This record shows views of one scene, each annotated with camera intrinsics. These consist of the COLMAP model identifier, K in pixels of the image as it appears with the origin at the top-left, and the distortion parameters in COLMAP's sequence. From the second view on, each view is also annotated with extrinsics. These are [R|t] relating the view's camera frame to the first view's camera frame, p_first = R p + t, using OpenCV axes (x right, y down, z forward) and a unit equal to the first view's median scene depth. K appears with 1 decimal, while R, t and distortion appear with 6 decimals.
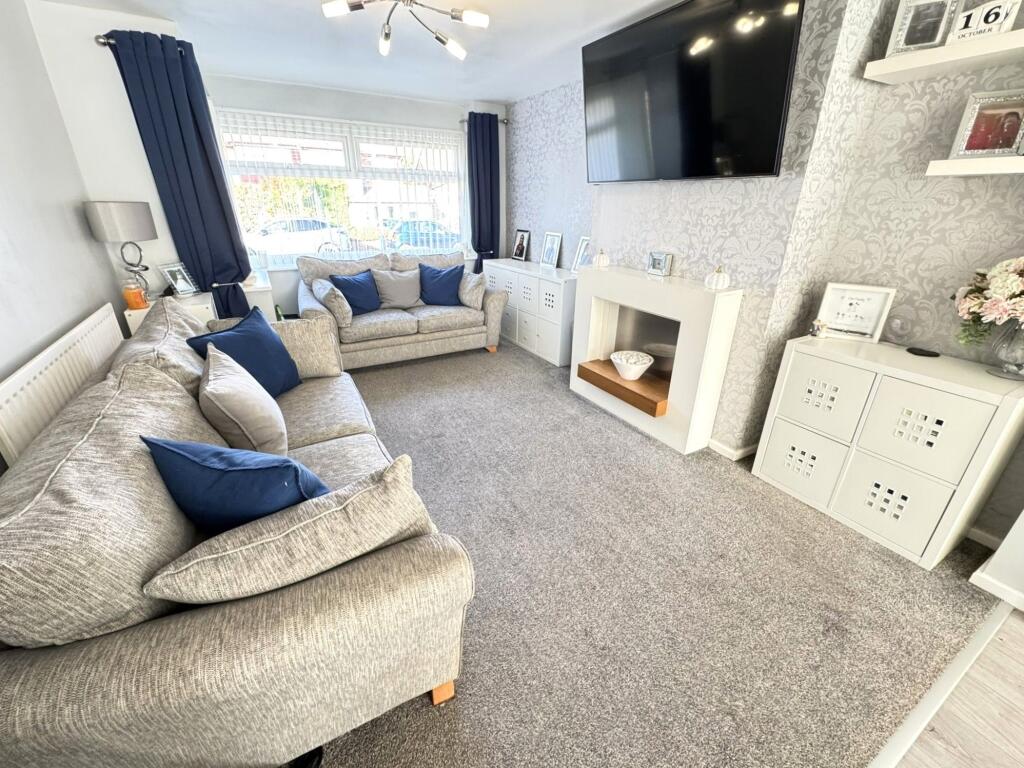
lens RADIAL K [[425.4, 0, 512.0], [0, 425.4, 384.0], [0, 0, 1]] dist [0.000567, 0.000216]
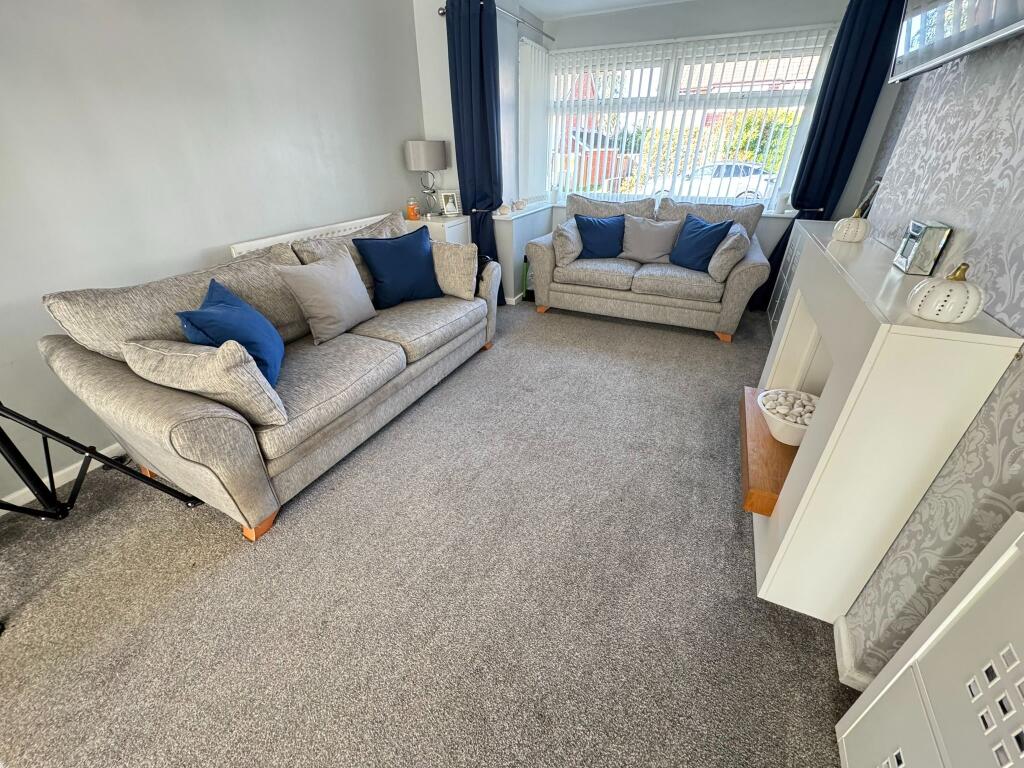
lens RADIAL K [[412.7, 0, 503.8], [0, 412.7, 382.7], [0, 0, 1]] dist [-0.001263, 0.000310]
pose [[0.562591, 0.396094, -0.725672, 0.391845], [-0.310646, 0.914716, 0.258446, -0.098353], [0.766153, 0.080028, 0.637656, 0.298609]]
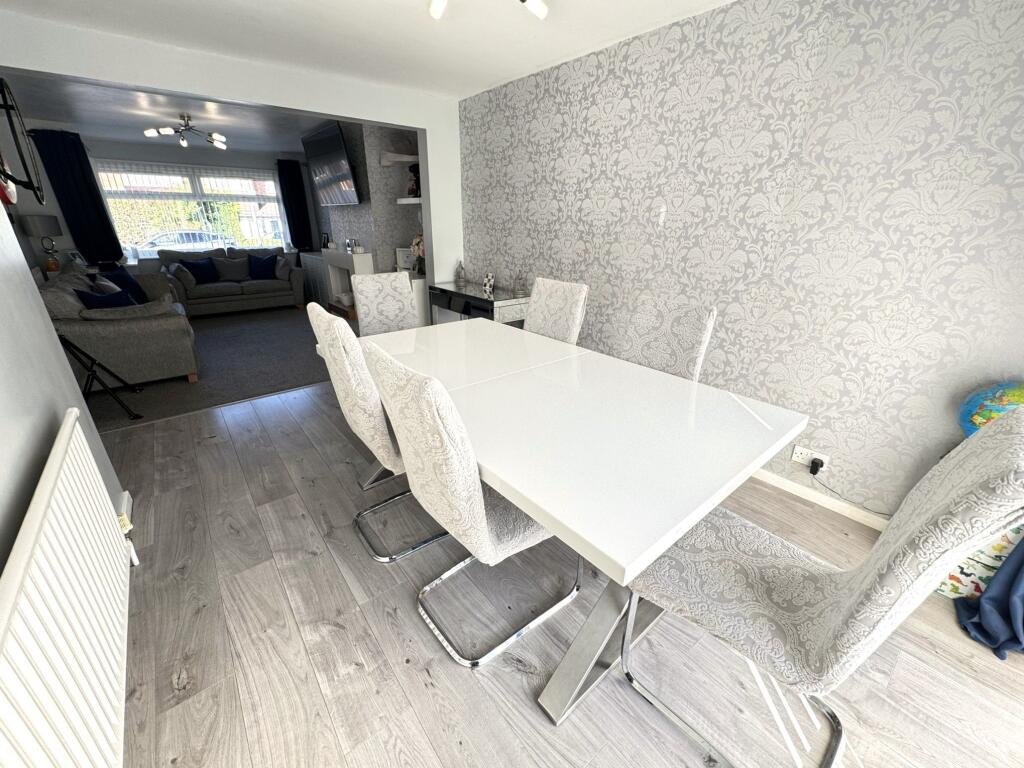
lens RADIAL K [[412.7, 0, 503.8], [0, 412.7, 382.7], [0, 0, 1]] dist [-0.001263, 0.000310]
pose [[0.986397, -0.061649, 0.152384, 0.593030], [0.065040, 0.997732, -0.017364, 0.365793], [-0.150968, 0.027039, 0.988169, -0.834409]]
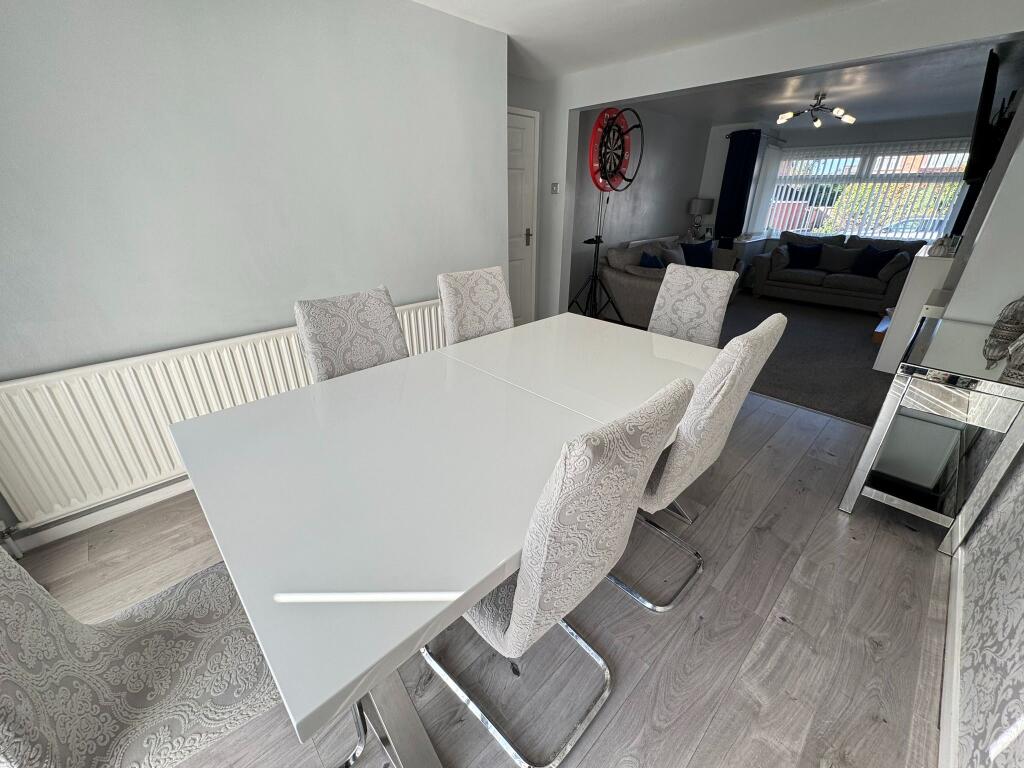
lens RADIAL K [[406.8, 0, 512.0], [0, 406.8, 384.0], [0, 0, 1]] dist [-0.001902, -0.000041]
pose [[0.246019, 0.395047, -0.885106, 1.071561], [-0.379918, 0.879403, 0.286902, 0.218898], [0.891704, 0.265684, 0.366436, -0.479681]]
